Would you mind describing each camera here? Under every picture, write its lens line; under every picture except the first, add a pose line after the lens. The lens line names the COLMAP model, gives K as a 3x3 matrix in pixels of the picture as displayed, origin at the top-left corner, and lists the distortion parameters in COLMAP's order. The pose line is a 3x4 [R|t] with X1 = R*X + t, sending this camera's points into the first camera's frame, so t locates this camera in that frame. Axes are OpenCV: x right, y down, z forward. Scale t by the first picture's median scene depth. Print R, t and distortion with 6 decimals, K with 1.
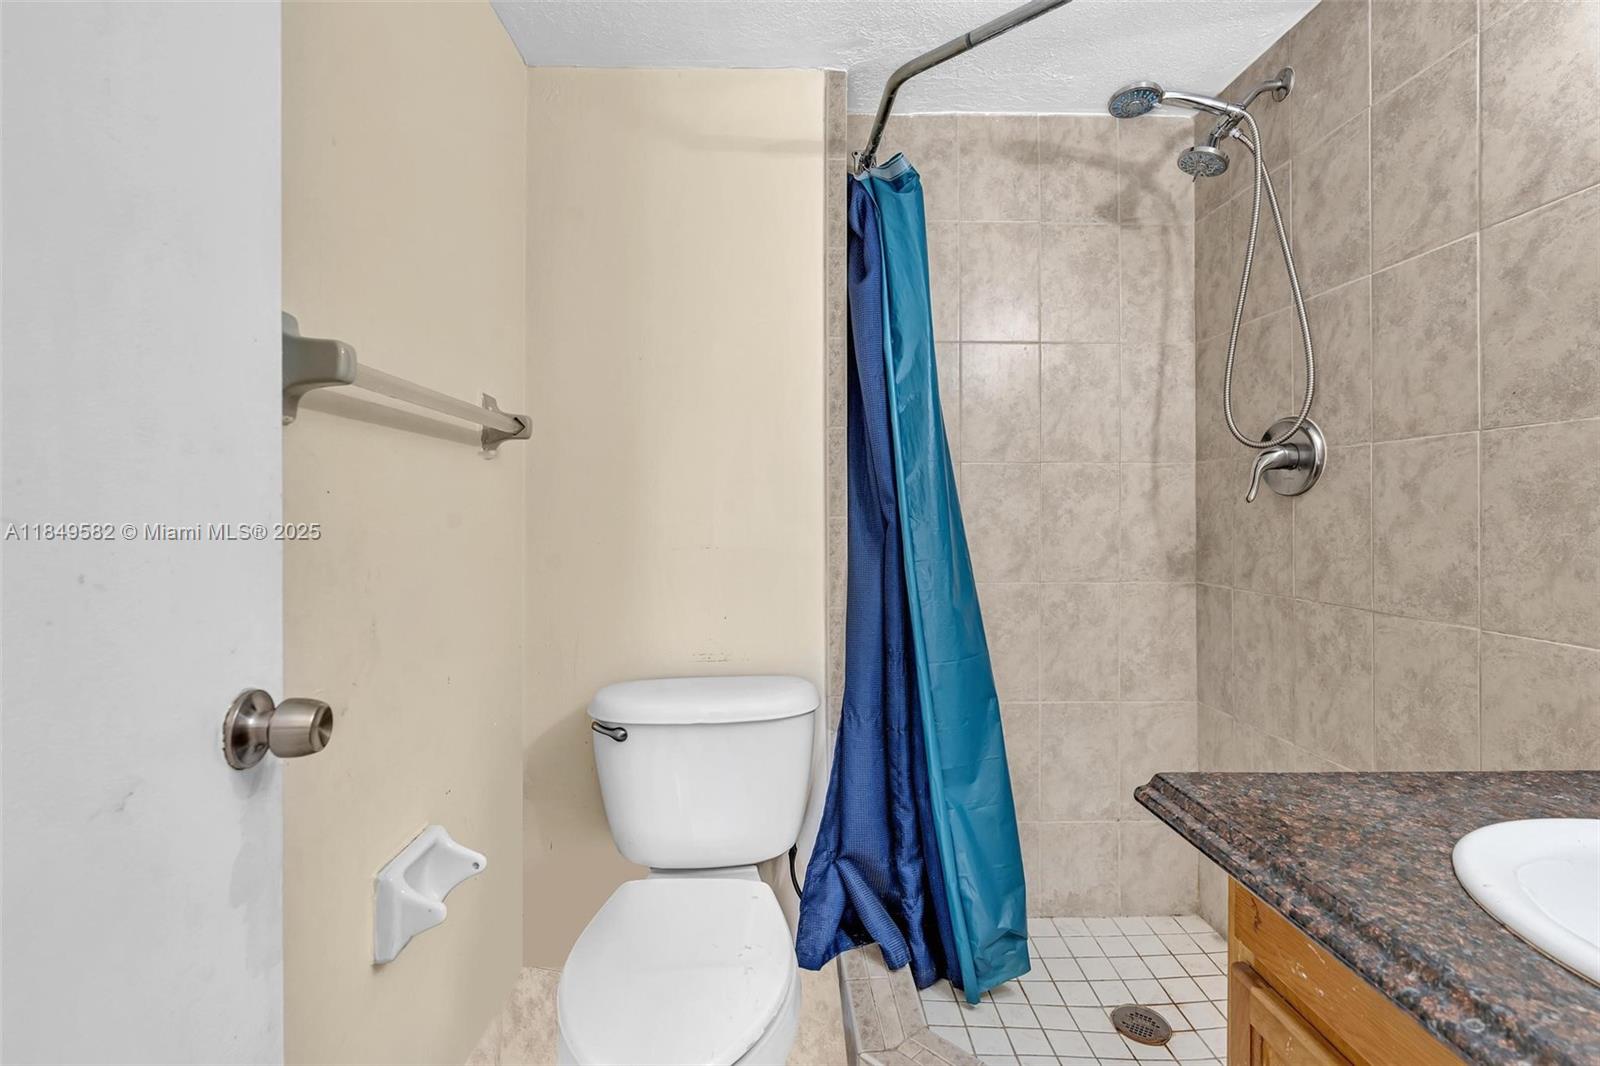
lens RADIAL K [[735.6, 0, 803.8], [0, 735.6, 519.2], [0, 0, 1]] dist [-0.001763, 0.003409]
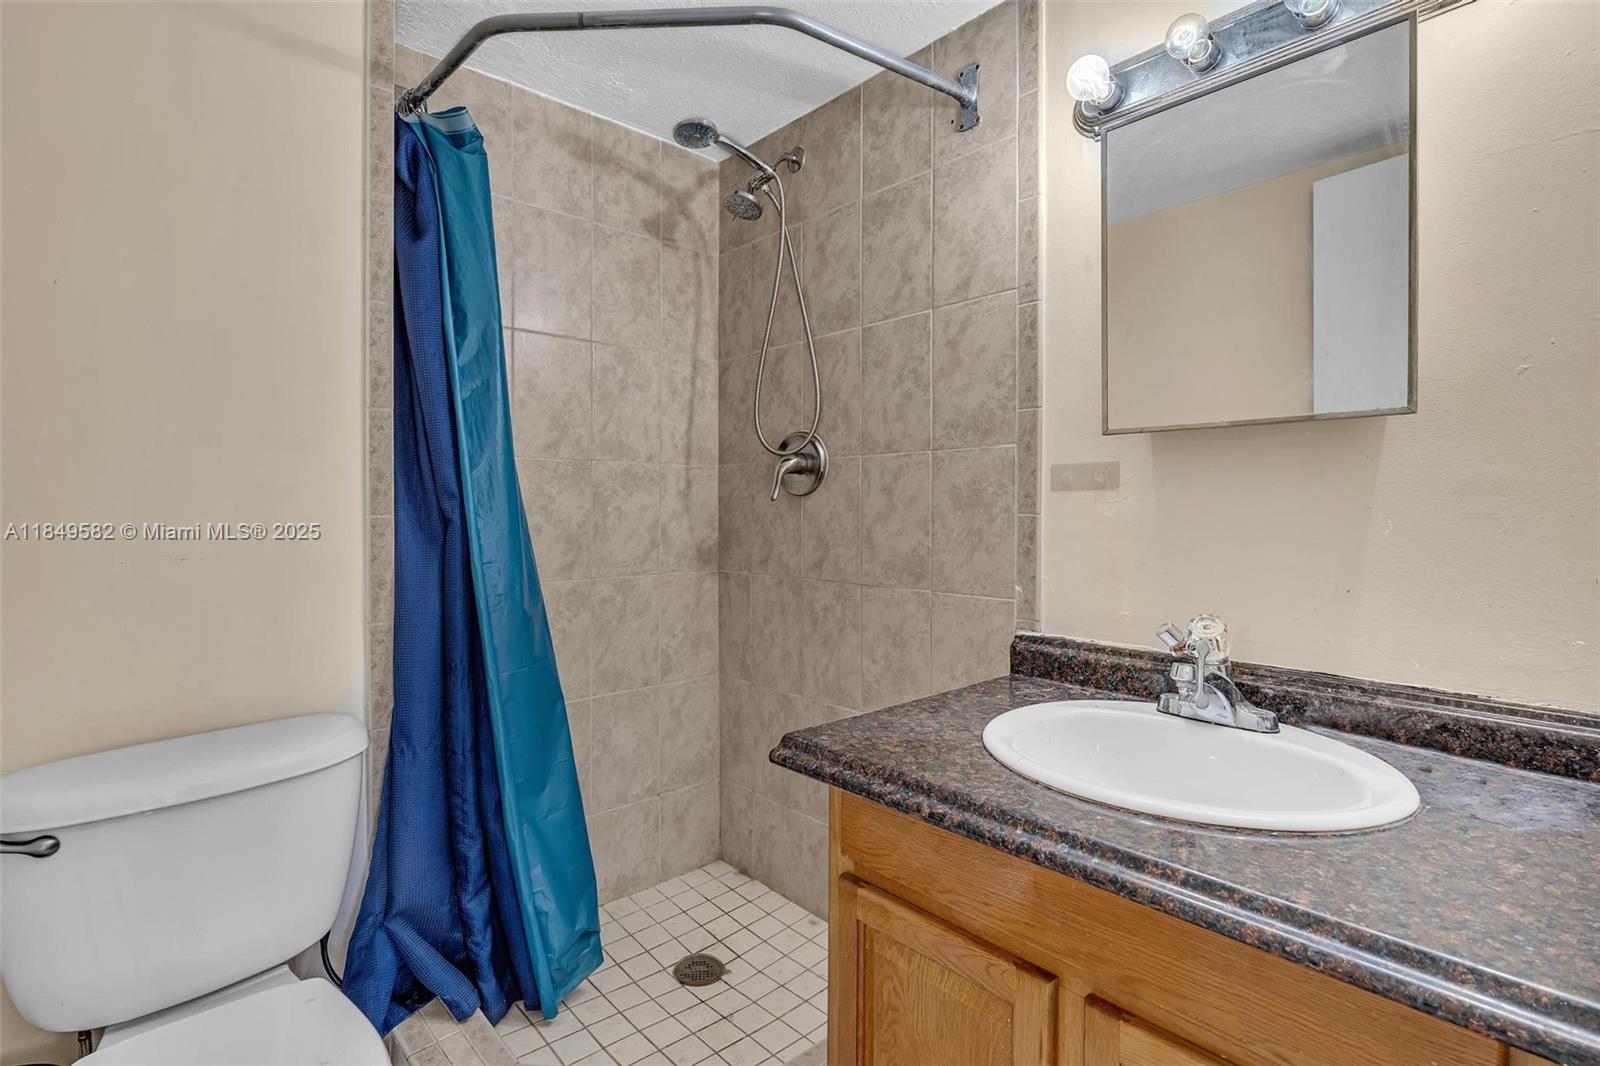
lens RADIAL K [[735.6, 0, 795.2], [0, 735.6, 522.4], [0, 0, 1]] dist [-0.001763, 0.003409]
pose [[0.773368, -0.013518, 0.633813, -0.126518], [0.008900, 0.999906, 0.010467, -0.000078], [-0.633895, -0.002454, 0.773415, 0.051556]]
